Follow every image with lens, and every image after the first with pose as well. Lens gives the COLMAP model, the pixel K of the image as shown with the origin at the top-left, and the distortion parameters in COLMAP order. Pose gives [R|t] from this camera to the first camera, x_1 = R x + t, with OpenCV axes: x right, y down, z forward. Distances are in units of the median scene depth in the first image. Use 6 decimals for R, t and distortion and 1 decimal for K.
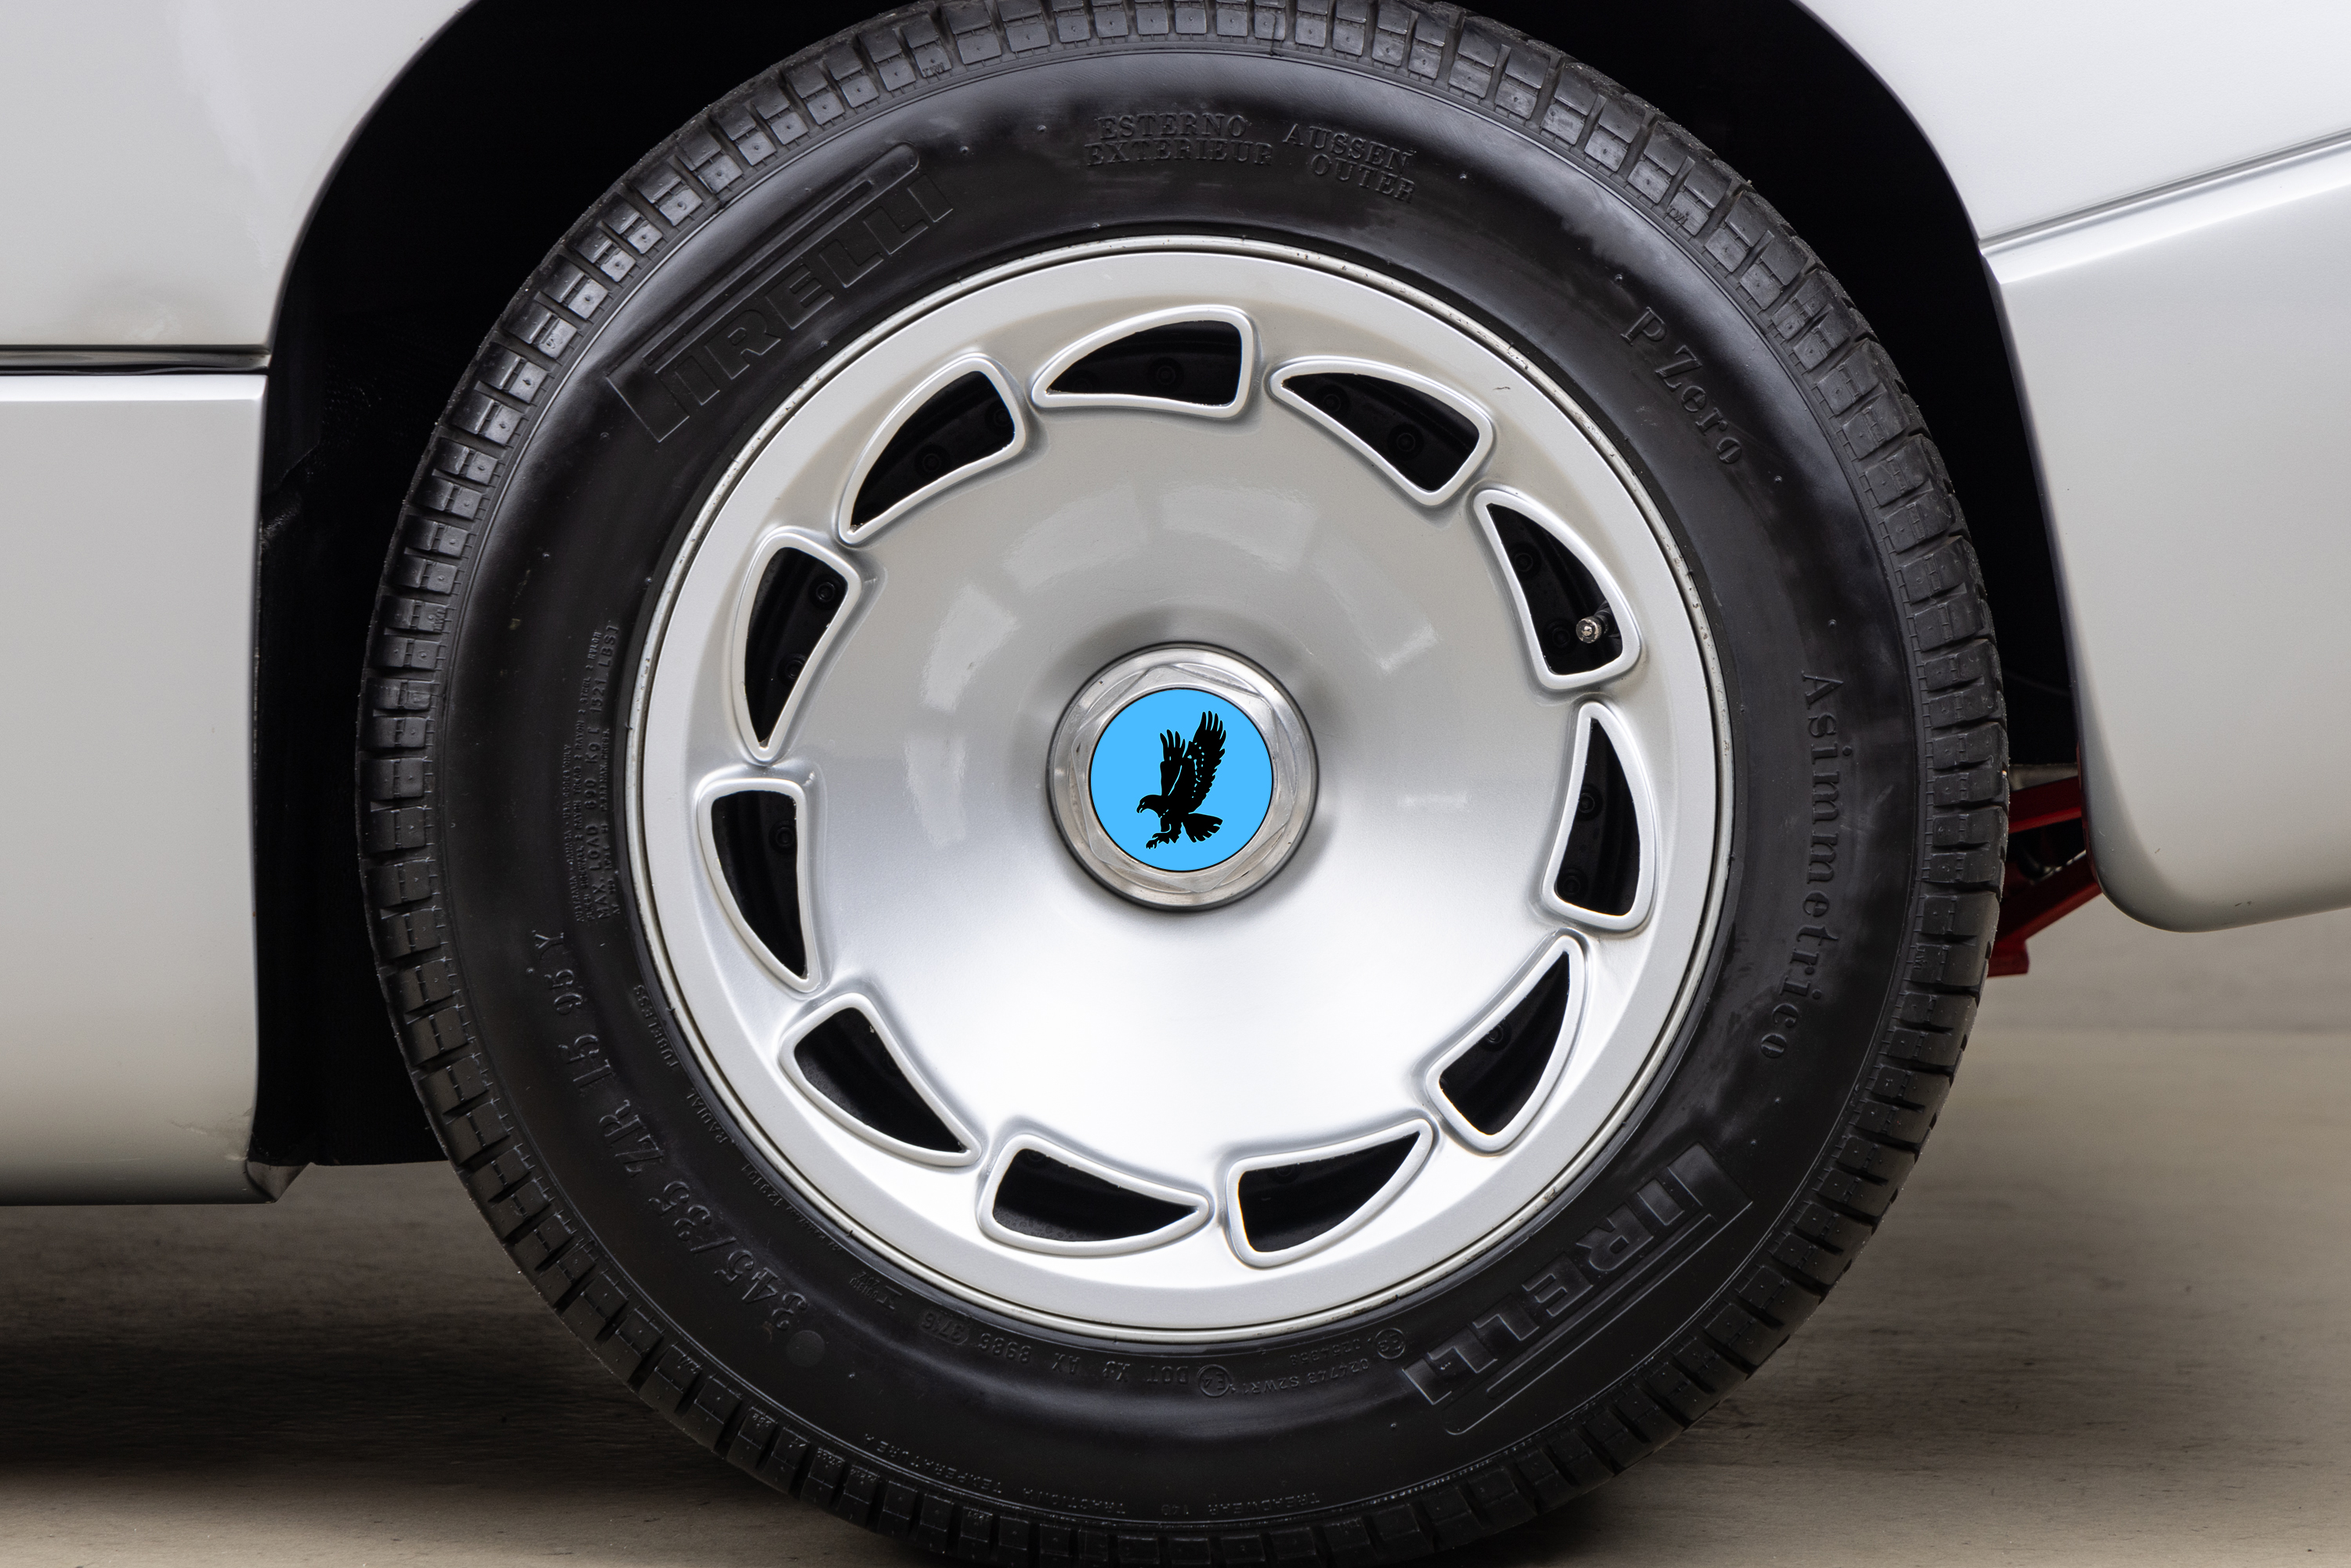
lens RADIAL K [[7572.5, 0, 1175.5], [0, 7572.5, 784.0], [0, 0, 1]] dist [0.002587, 1.144264]
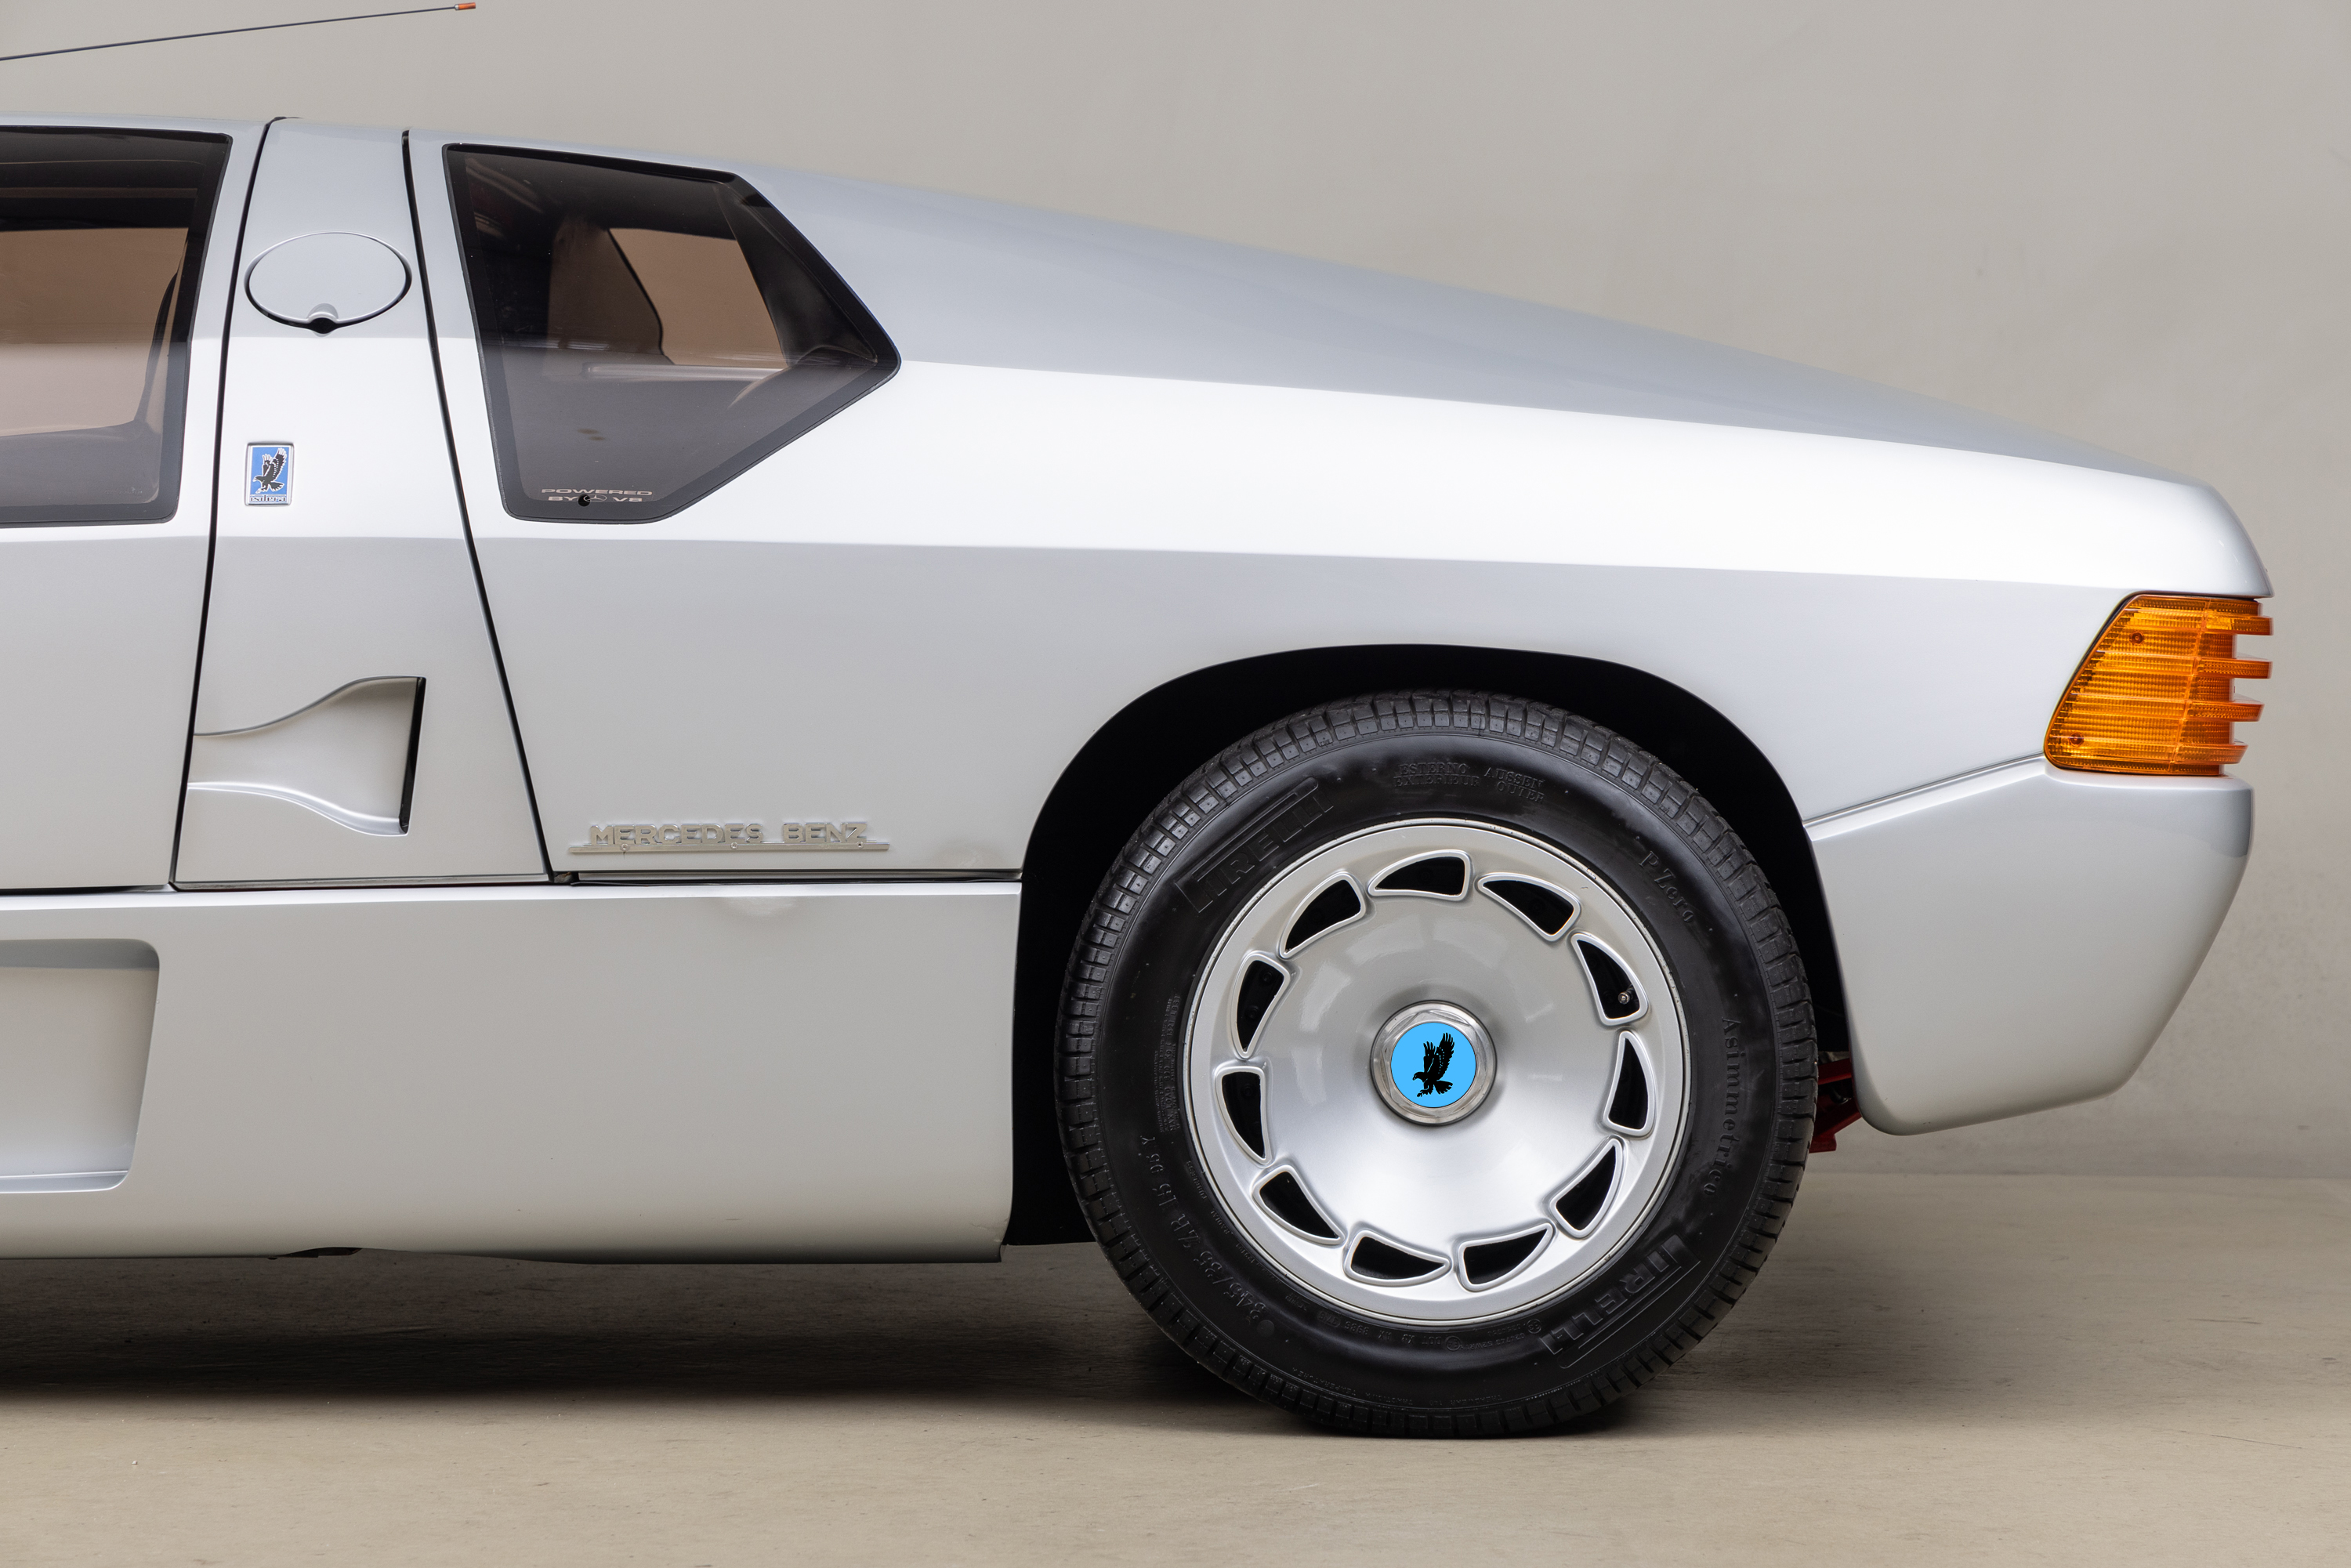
lens RADIAL K [[6032.2, 0, 1225.3], [0, 6032.2, 774.3], [0, 0, 1]] dist [0.136981, 0.416372]
pose [[1.000000, -0.000330, 0.000076, -0.060401], [0.000332, 0.999540, -0.030339, -0.032026], [-0.000066, 0.030339, 0.999540, -0.739979]]
